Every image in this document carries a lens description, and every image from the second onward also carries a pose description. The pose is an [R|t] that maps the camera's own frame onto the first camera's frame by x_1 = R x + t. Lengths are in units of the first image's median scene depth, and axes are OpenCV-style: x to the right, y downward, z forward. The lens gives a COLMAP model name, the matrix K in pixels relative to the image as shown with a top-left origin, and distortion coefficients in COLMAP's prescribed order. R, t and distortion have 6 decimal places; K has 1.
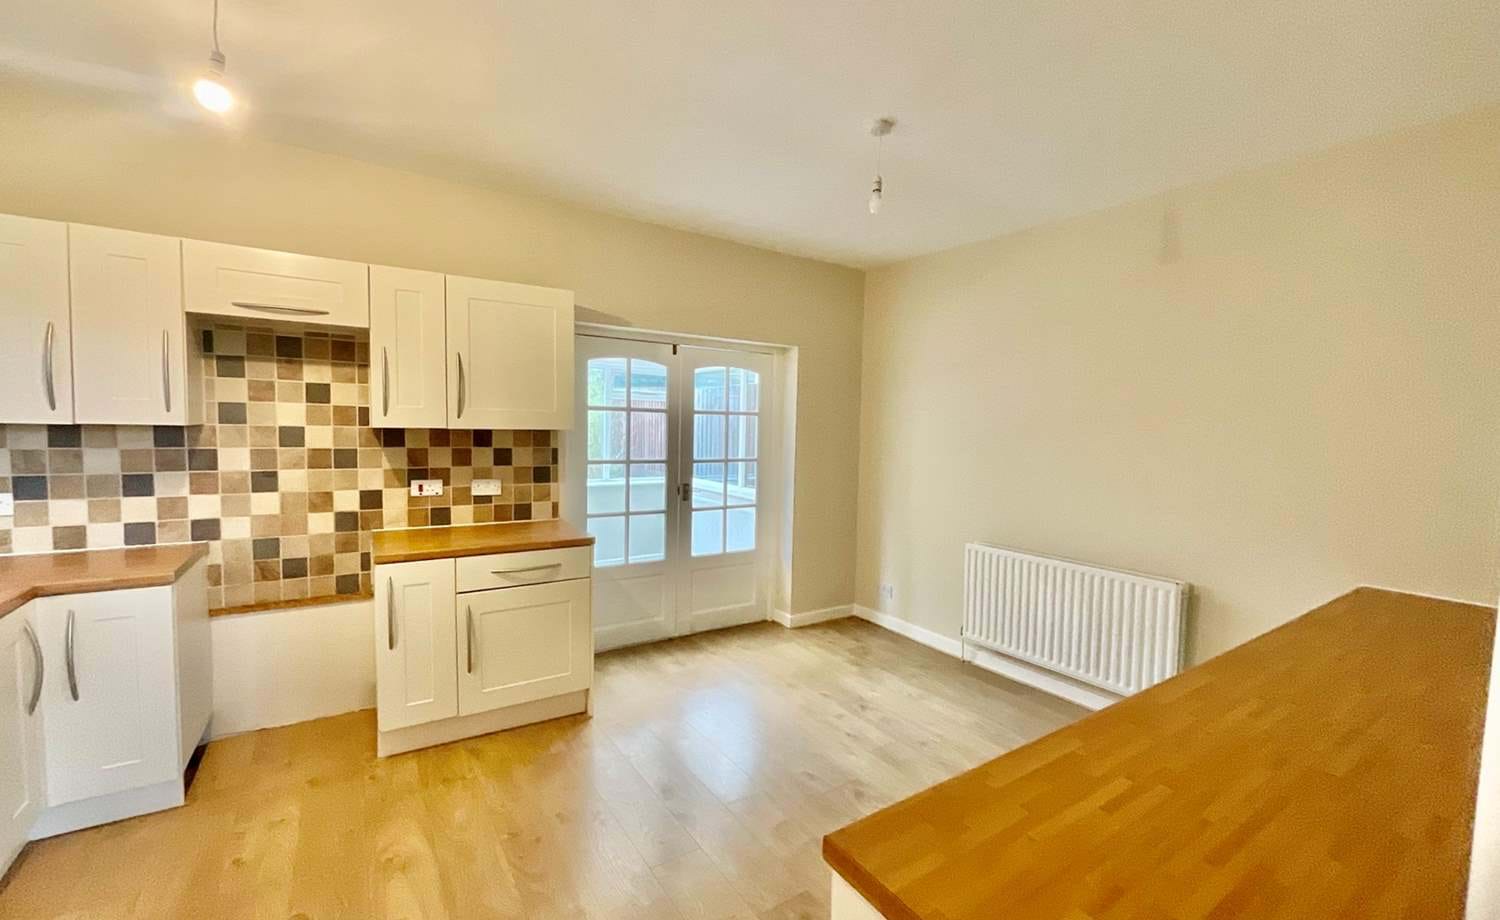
lens RADIAL K [[607.6, 0, 755.8], [0, 607.6, 461.5], [0, 0, 1]] dist [0.003019, 0.000294]
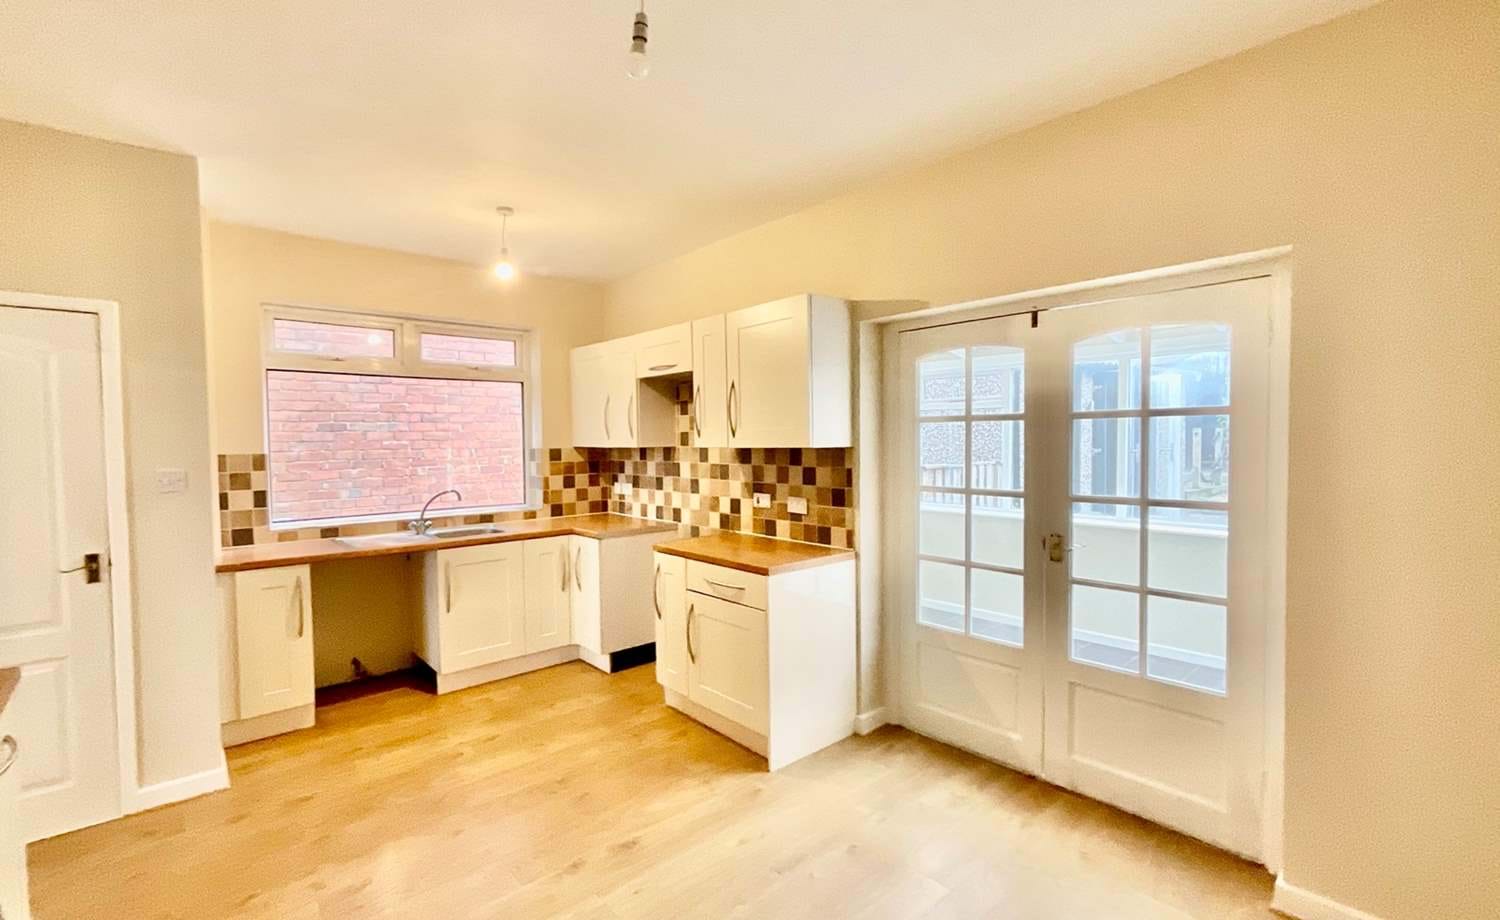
lens RADIAL K [[659.0, 0, 750.0], [0, 659.0, 460.0], [0, 0, 1]] dist [0.002062, 0.000126]
pose [[0.138983, 0.007435, -0.990267, 0.643348], [-0.046800, 0.998904, 0.000931, -0.030916], [0.989188, 0.046215, 0.139178, 0.782866]]
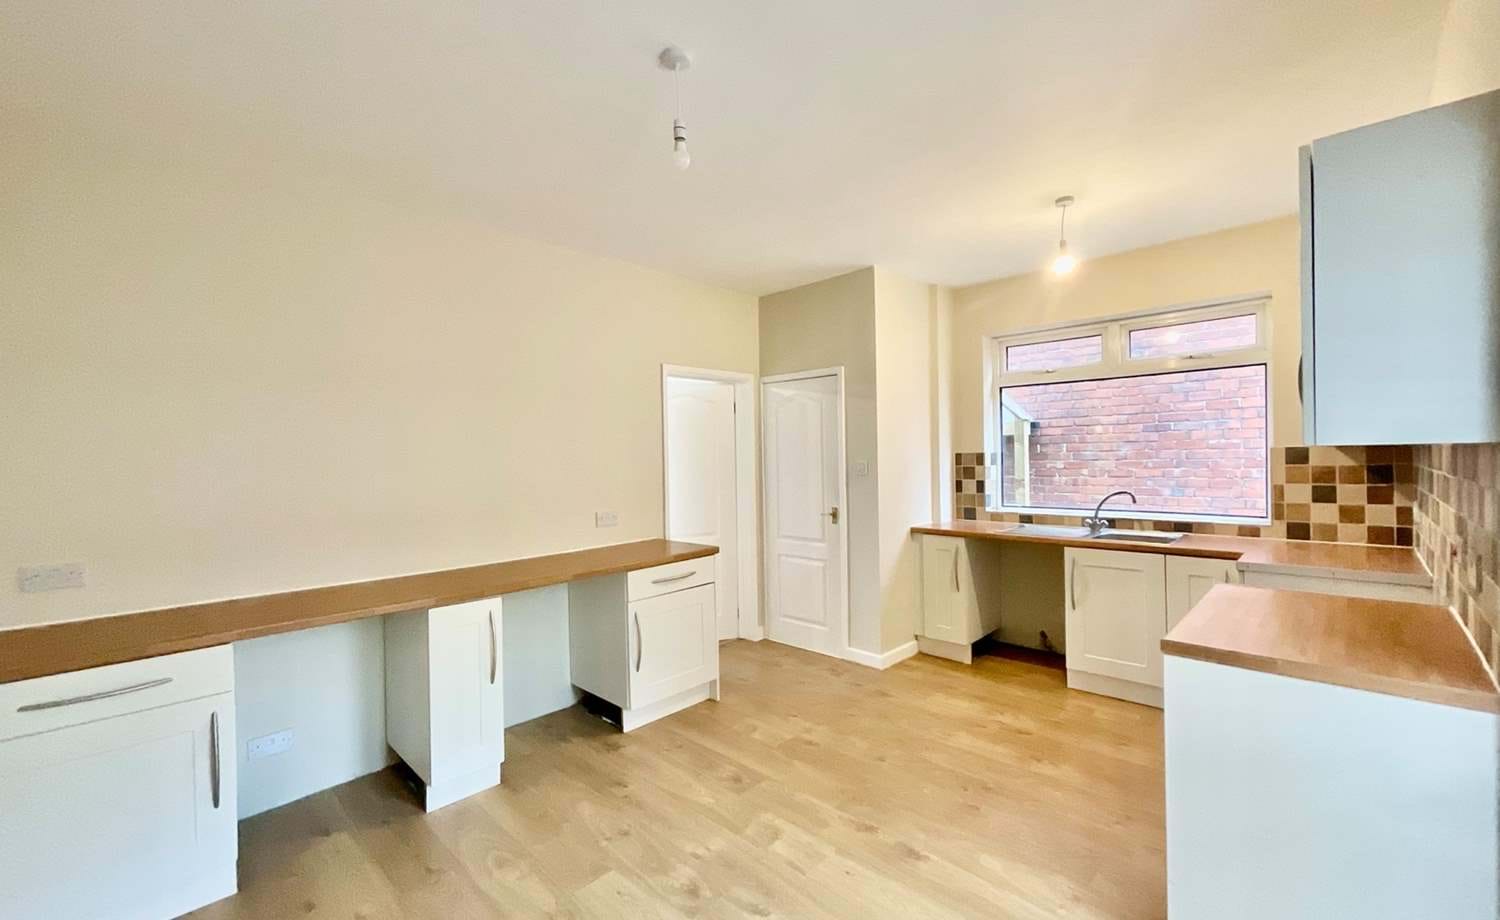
lens RADIAL K [[607.6, 0, 755.8], [0, 607.6, 461.5], [0, 0, 1]] dist [0.003019, 0.000294]
pose [[-0.976564, -0.000793, -0.215227, 0.203883], [-0.015035, 0.997802, 0.064545, -0.063854], [0.214702, 0.066268, -0.974429, 1.361668]]
